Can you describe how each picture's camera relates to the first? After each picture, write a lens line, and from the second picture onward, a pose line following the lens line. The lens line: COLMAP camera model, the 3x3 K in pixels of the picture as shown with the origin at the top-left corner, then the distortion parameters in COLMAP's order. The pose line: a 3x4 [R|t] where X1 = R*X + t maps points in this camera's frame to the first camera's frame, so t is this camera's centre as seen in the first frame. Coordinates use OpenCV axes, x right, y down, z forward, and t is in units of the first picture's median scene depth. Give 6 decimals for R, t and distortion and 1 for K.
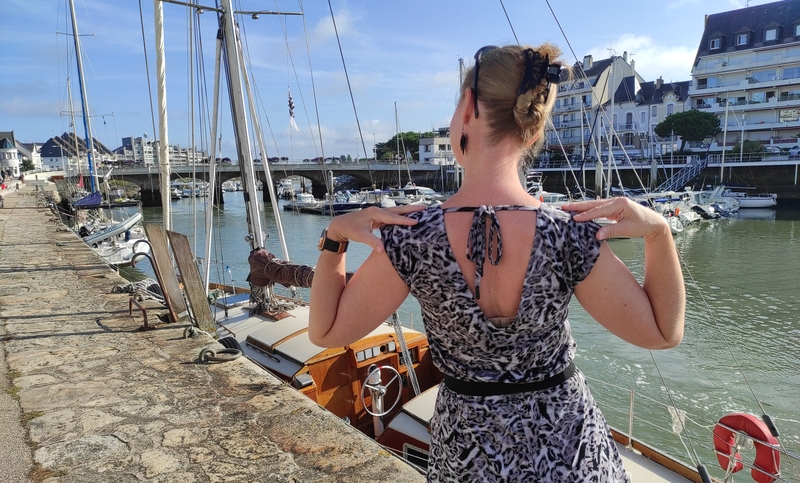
lens RADIAL K [[589.7, 0, 410.2], [0, 589.7, 254.4], [0, 0, 1]] dist [0.064811, -0.035373]
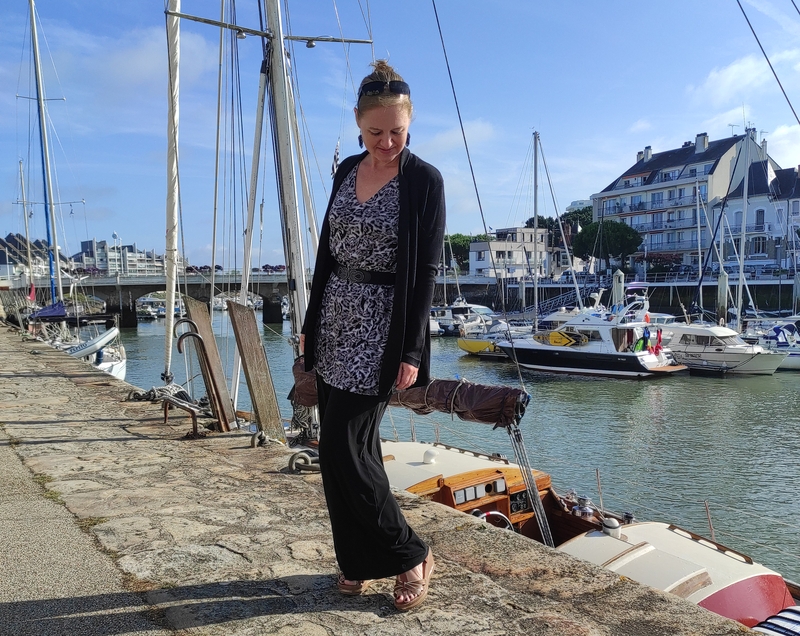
lens RADIAL K [[775.8, 0, 387.0], [0, 775.8, 383.8], [0, 0, 1]] dist [0.062353, 0.000000]
pose [[0.998787, 0.017634, -0.045967, -0.110954], [-0.019411, 0.999069, -0.038517, 0.061844], [0.045245, 0.039363, 0.998200, 0.040183]]
